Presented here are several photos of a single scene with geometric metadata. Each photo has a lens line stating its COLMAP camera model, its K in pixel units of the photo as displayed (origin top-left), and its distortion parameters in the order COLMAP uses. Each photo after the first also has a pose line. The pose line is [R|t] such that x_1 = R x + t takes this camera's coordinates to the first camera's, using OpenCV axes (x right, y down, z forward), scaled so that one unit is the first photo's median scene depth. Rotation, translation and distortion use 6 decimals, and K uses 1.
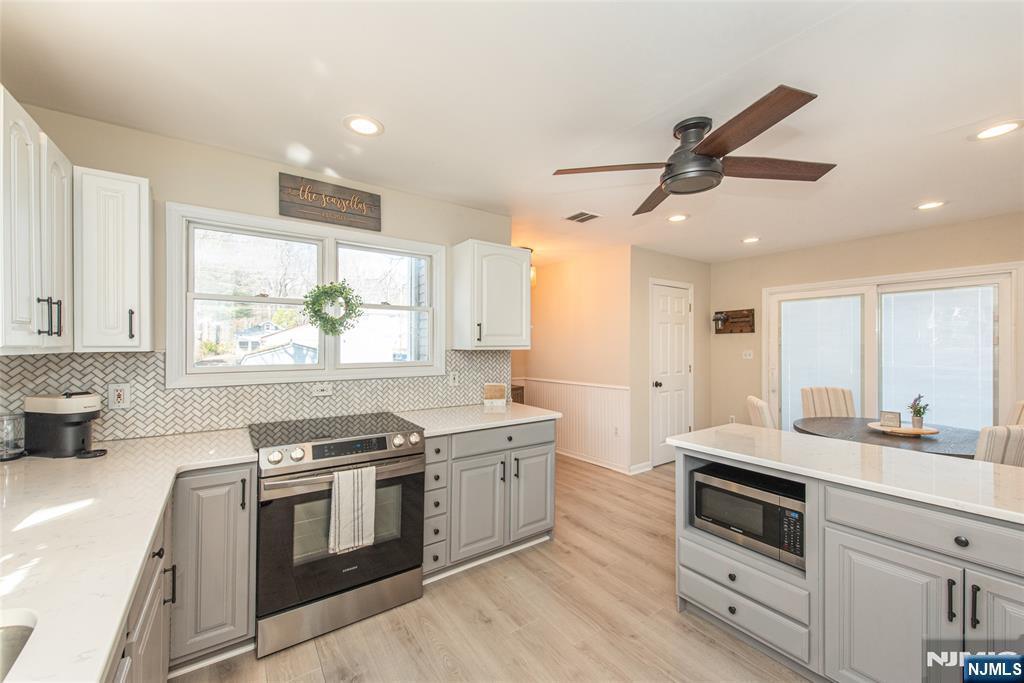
lens RADIAL K [[399.8, 0, 512.0], [0, 399.8, 341.5], [0, 0, 1]] dist [0.011175, -0.000377]
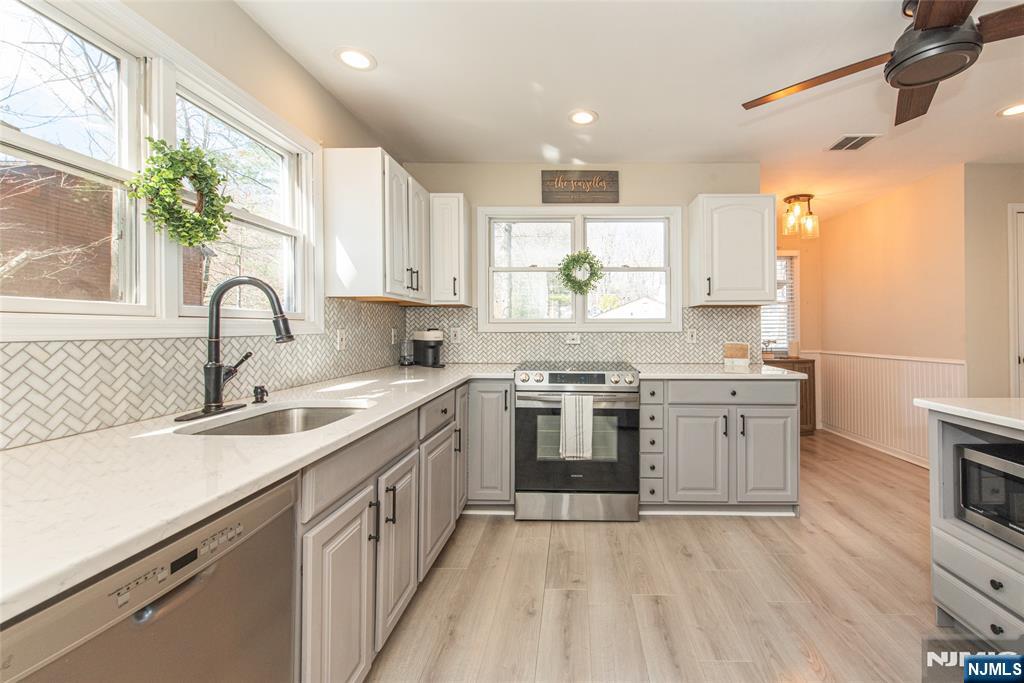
lens RADIAL K [[420.1, 0, 566.4], [0, 420.1, 323.5], [0, 0, 1]] dist [0.015548, -0.000222]
pose [[0.812635, -0.007009, -0.582731, 0.290721], [0.004782, 0.999974, -0.005359, 0.087817], [0.582754, 0.001569, 0.812647, -0.068348]]
